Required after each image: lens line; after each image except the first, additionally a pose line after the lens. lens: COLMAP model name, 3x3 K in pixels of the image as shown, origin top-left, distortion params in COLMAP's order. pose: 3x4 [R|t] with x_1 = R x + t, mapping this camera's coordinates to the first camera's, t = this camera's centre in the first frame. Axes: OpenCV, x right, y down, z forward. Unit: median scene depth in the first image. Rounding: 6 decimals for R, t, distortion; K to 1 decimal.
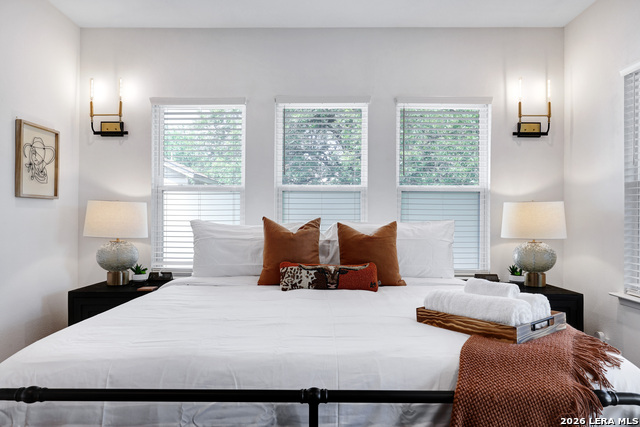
lens RADIAL K [[398.9, 0, 316.8], [0, 398.9, 222.2], [0, 0, 1]] dist [-0.004573, 0.001517]
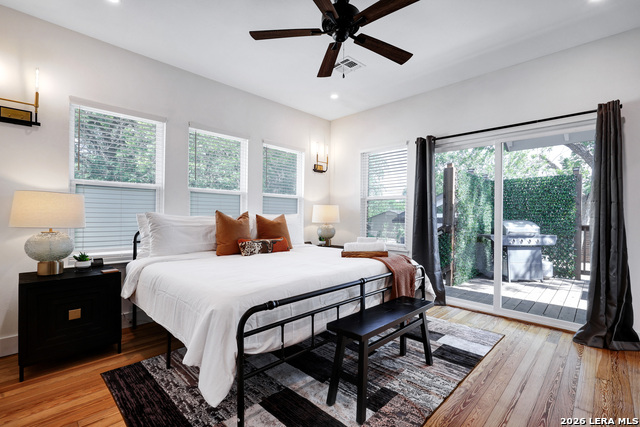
lens RADIAL K [[294.8, 0, 322.6], [0, 294.8, 216.6], [0, 0, 1]] dist [-0.000356, 0.000035]
pose [[0.688319, -0.000504, 0.725408, -0.572745], [-0.000930, 0.999998, 0.001577, 0.006898], [-0.725408, -0.001760, 0.688317, -0.031592]]
